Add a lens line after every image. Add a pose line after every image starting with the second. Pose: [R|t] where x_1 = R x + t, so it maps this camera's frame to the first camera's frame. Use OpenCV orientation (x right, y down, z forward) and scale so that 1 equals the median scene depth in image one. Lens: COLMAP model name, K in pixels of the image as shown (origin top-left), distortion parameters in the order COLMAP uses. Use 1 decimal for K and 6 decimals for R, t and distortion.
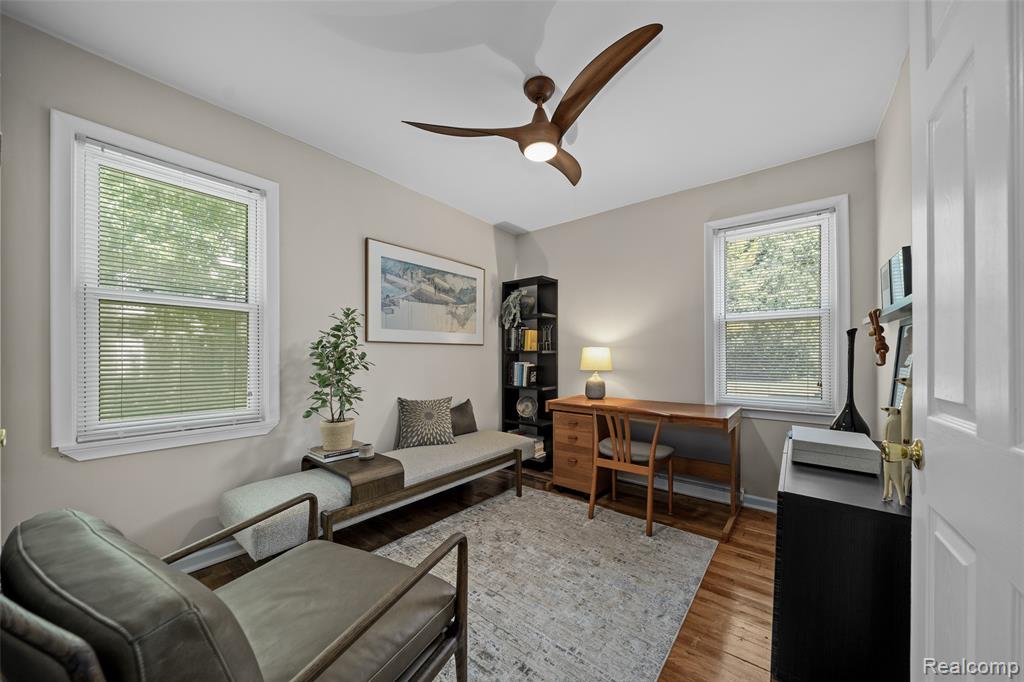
lens RADIAL K [[360.2, 0, 513.3], [0, 360.2, 353.9], [0, 0, 1]] dist [-0.000755, 0.000019]
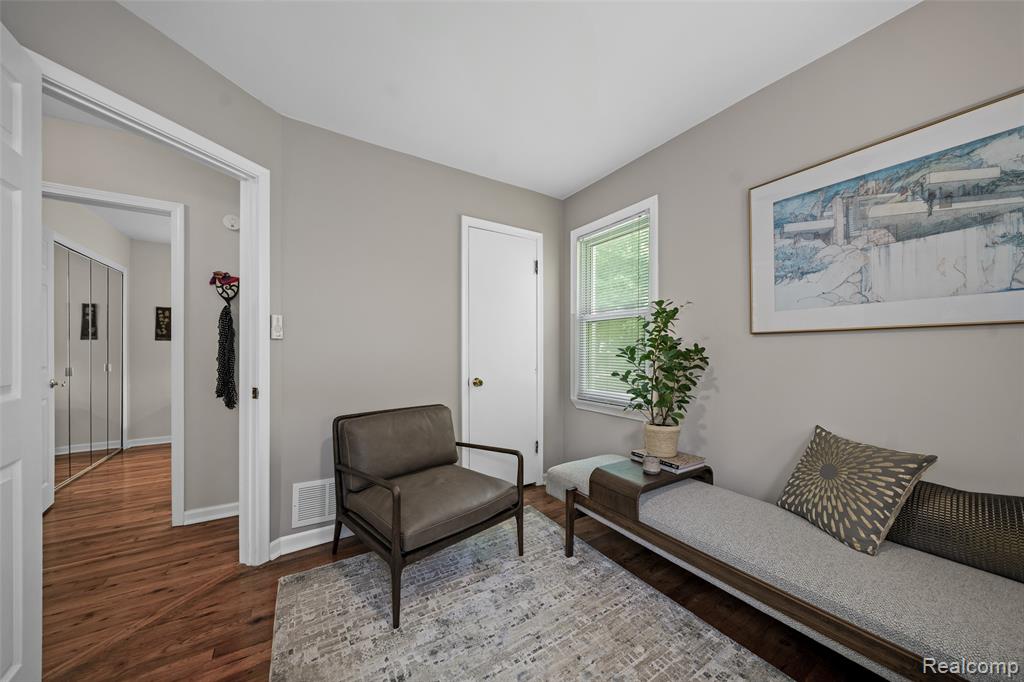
lens RADIAL K [[350.9, 0, 515.1], [0, 350.9, 347.4], [0, 0, 1]] dist [-0.000508, -0.000011]
pose [[-0.309662, -0.006921, -0.950821, 0.380678], [0.012451, 0.999858, -0.011332, -0.005294], [0.950765, -0.015347, -0.309532, 0.727021]]
